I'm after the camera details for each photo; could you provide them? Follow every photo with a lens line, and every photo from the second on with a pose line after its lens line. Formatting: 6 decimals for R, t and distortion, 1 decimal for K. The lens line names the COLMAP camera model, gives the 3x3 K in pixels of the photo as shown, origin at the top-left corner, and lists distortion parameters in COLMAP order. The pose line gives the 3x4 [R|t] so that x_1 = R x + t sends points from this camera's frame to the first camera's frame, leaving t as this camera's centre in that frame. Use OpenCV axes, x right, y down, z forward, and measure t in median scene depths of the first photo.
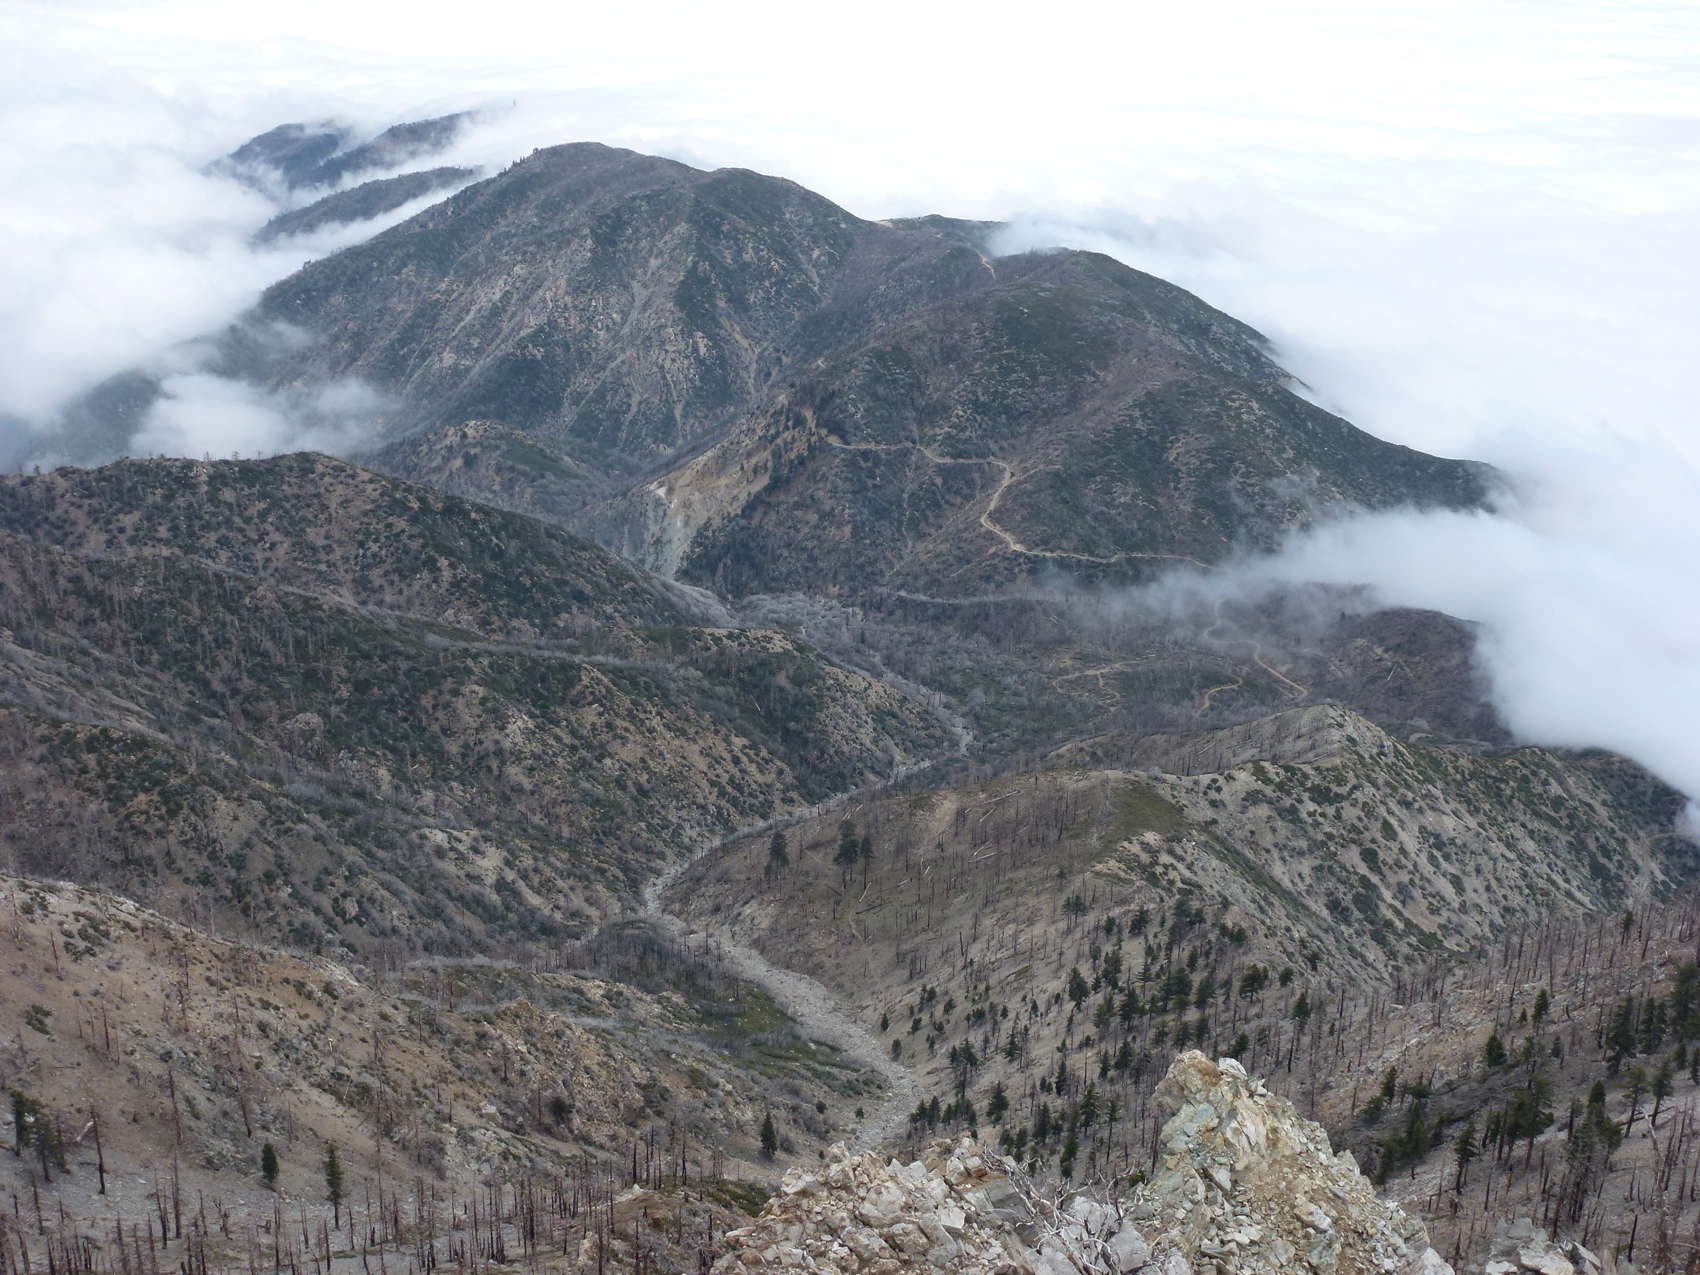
lens RADIAL K [[2165.5, 0, 850.0], [0, 2165.5, 637.5], [0, 0, 1]] dist [-0.015398, -0.005881]
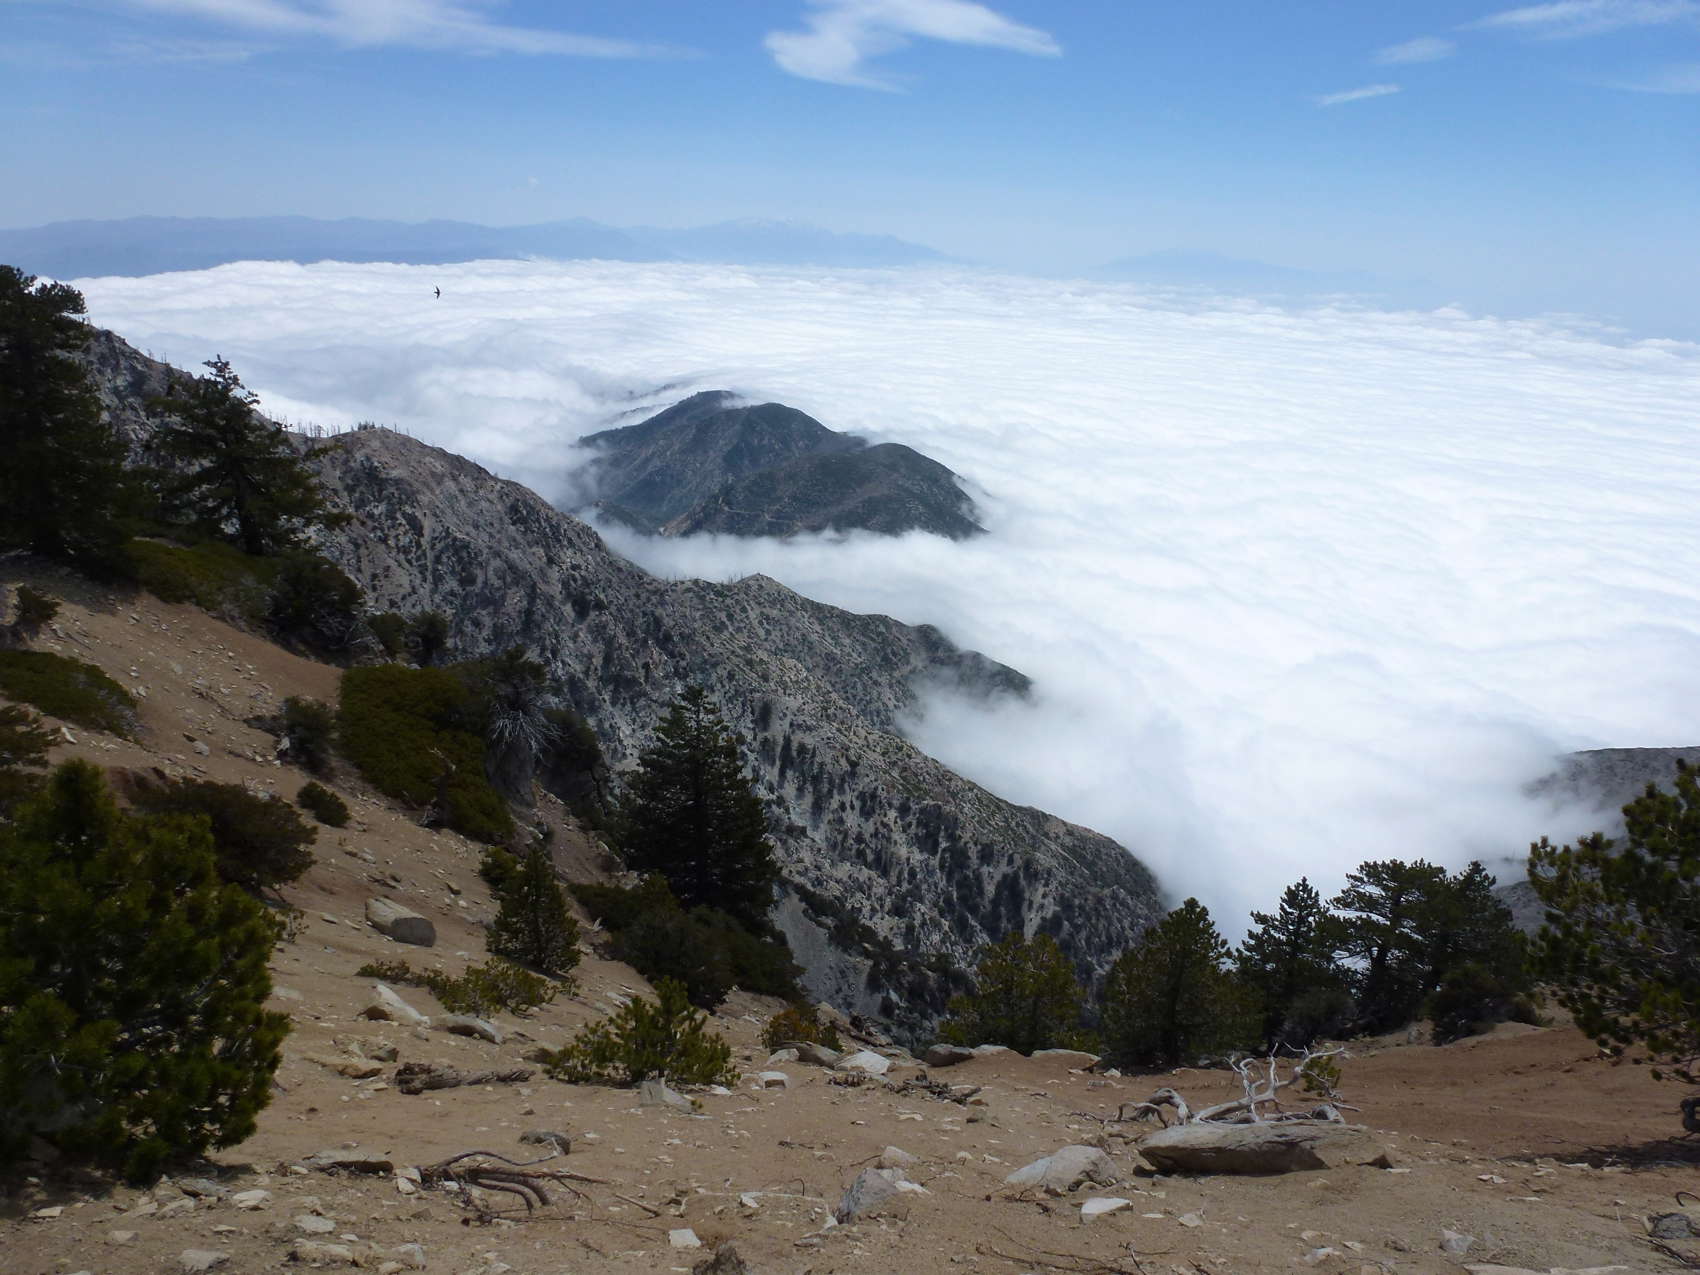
lens RADIAL K [[1202.2, 0, 850.0], [0, 1202.2, 637.5], [0, 0, 1]] dist [-0.076655, 0.030472]
pose [[0.991479, 0.079927, -0.102867, 0.808923], [-0.084525, 0.995572, -0.041135, 0.262401], [0.099123, 0.049479, 0.993844, -0.701952]]
